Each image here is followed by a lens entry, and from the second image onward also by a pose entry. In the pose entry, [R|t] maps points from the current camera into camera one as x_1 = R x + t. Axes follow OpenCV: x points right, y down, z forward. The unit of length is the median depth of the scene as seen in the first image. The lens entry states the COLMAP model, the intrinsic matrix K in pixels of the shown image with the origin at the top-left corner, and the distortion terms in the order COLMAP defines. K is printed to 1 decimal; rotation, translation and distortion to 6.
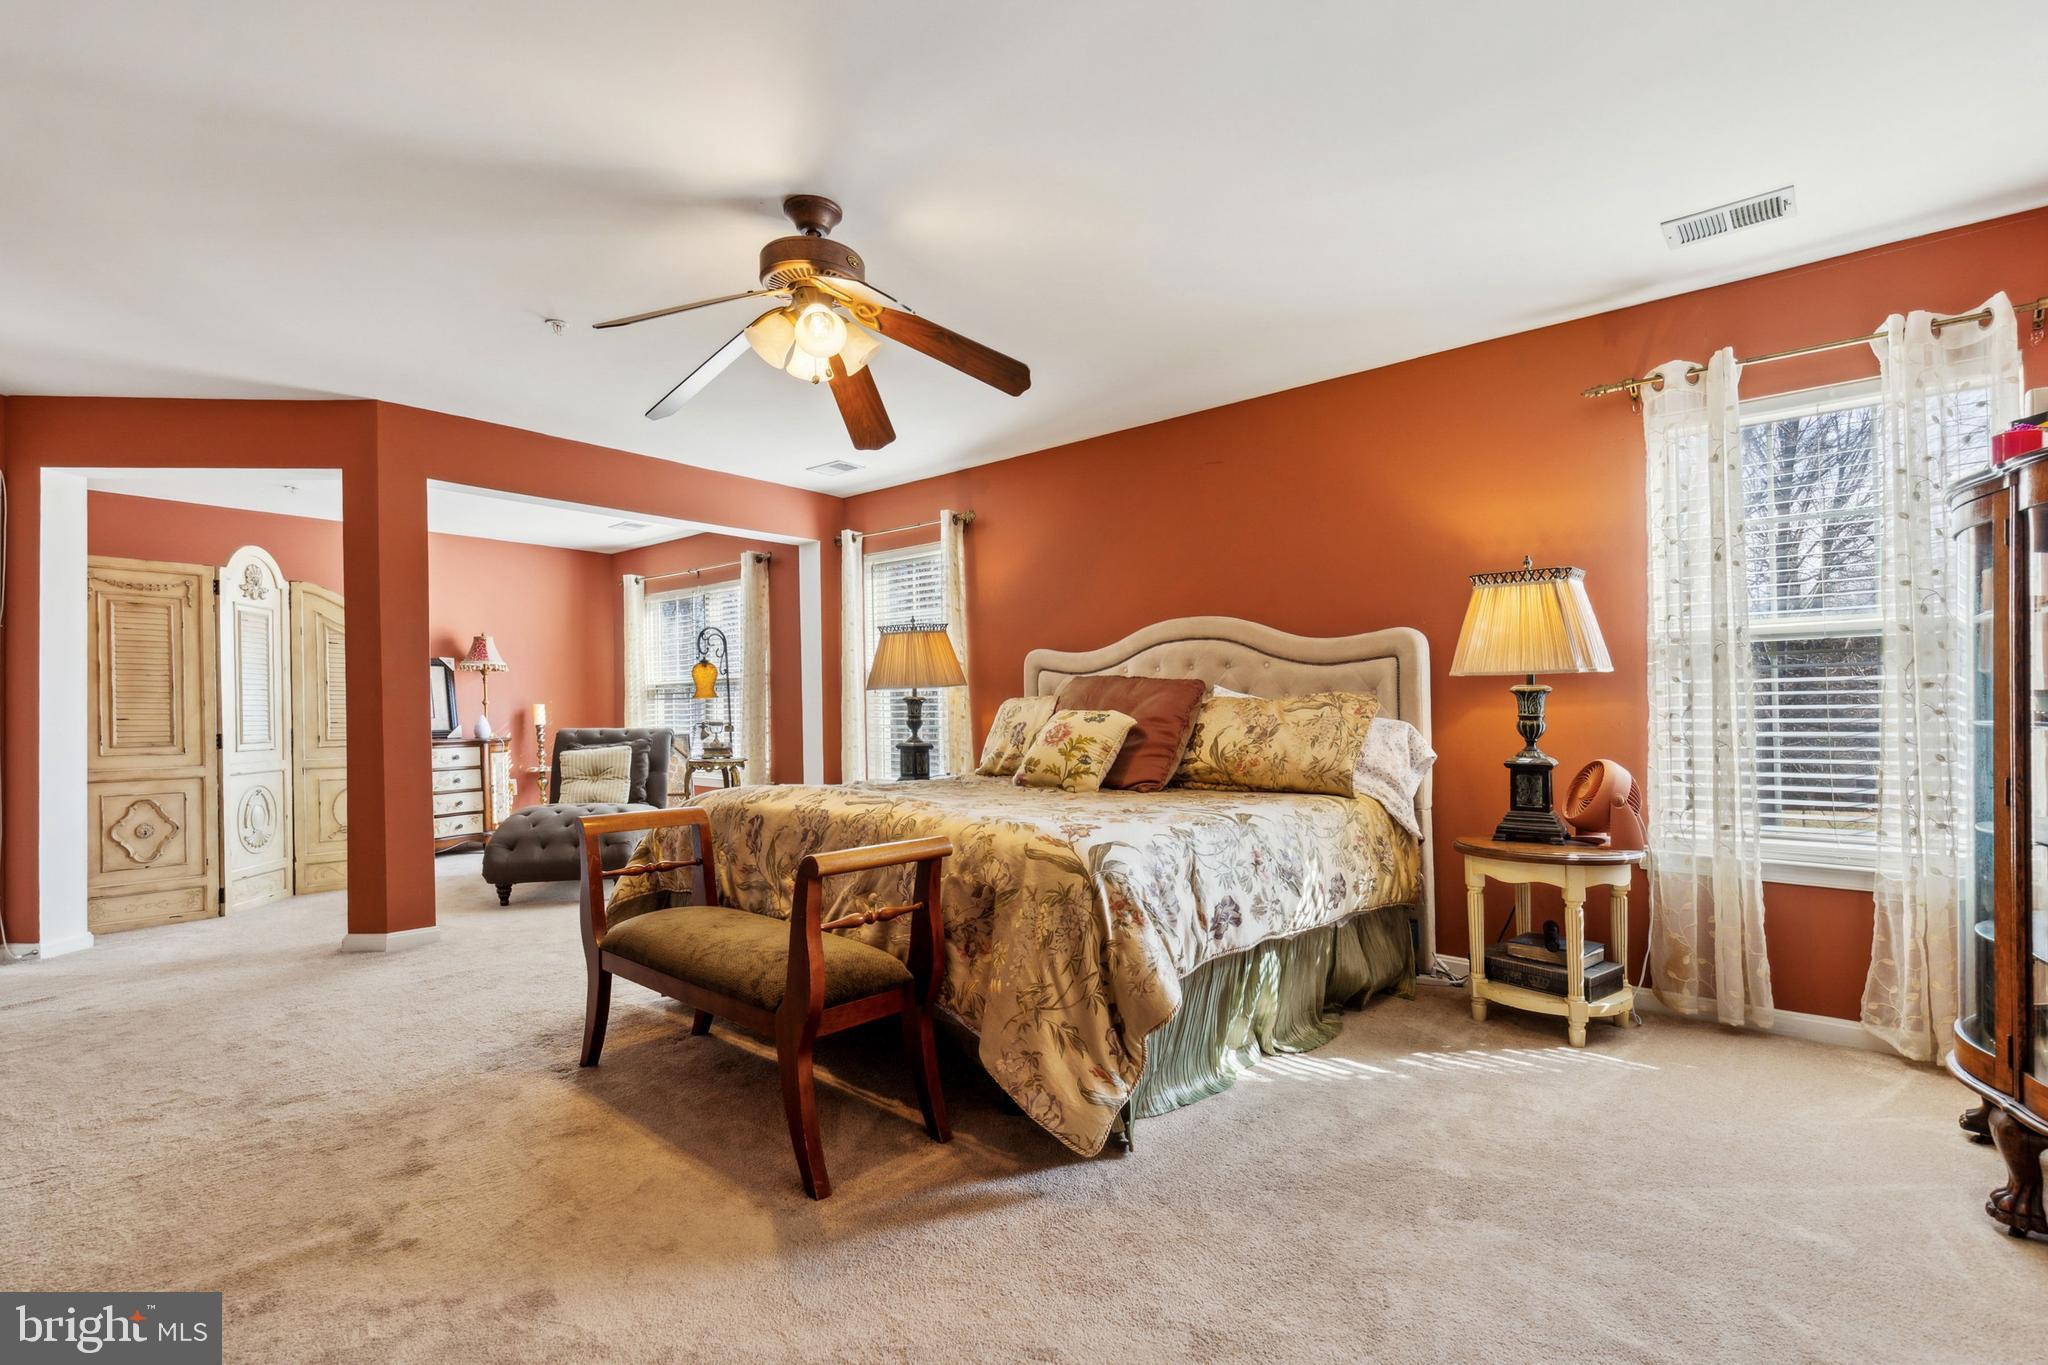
lens RADIAL K [[982.3, 0, 1022.2], [0, 982.3, 712.3], [0, 0, 1]] dist [0.059837, -0.000190]
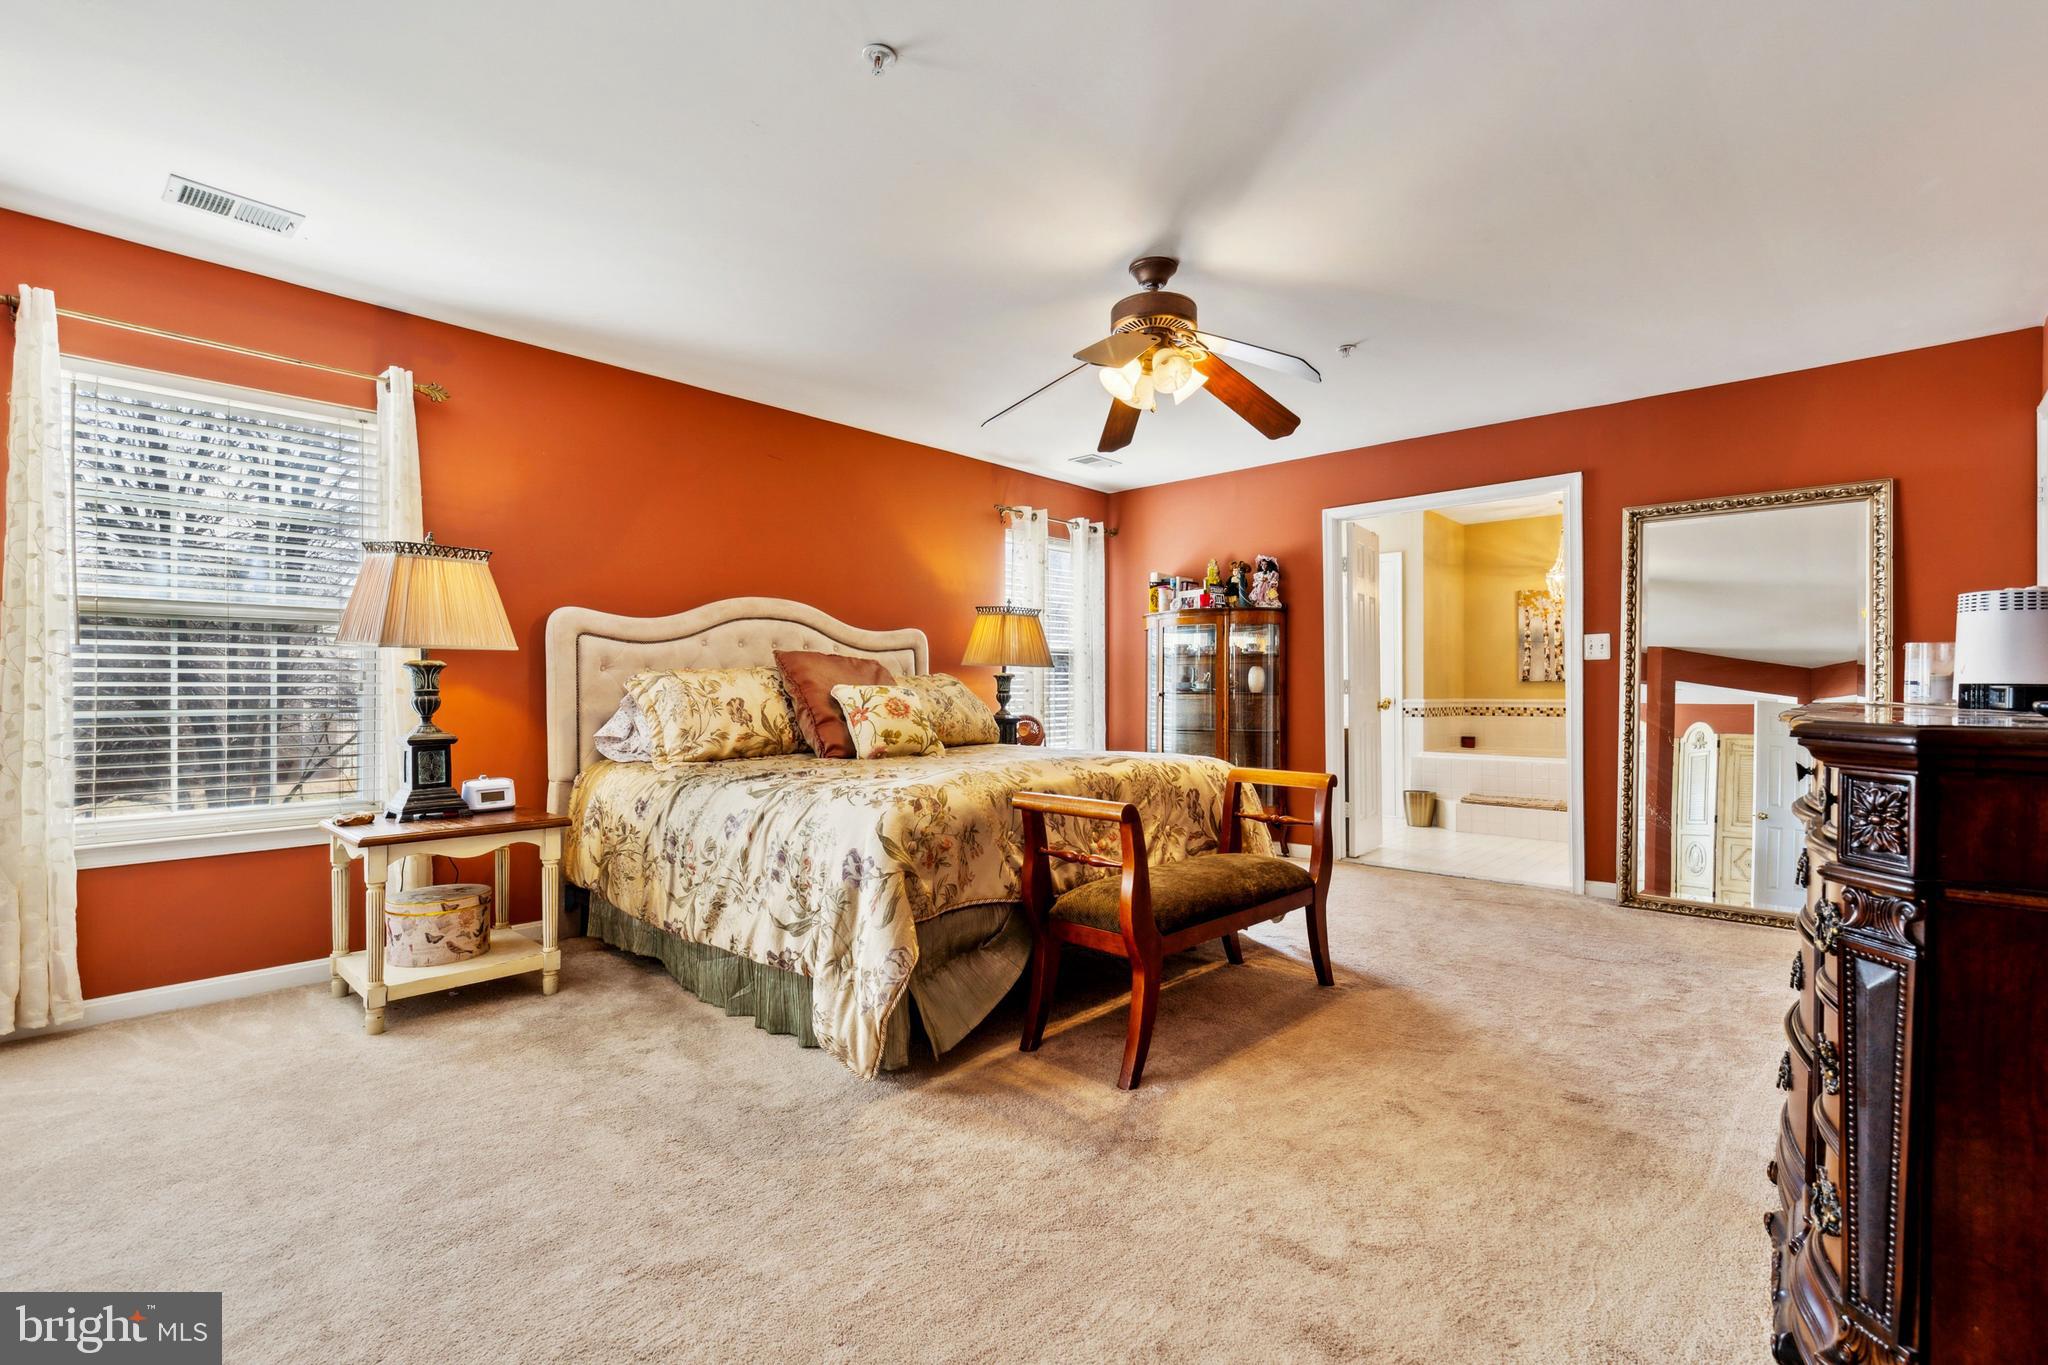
lens RADIAL K [[930.9, 0, 1020.4], [0, 930.9, 690.9], [0, 0, 1]] dist [0.001320, -0.000550]
pose [[0.007160, -0.008039, 0.999942, -0.982644], [0.004884, 0.999956, 0.008004, -0.003795], [-0.999962, 0.004826, 0.007198, 0.850306]]
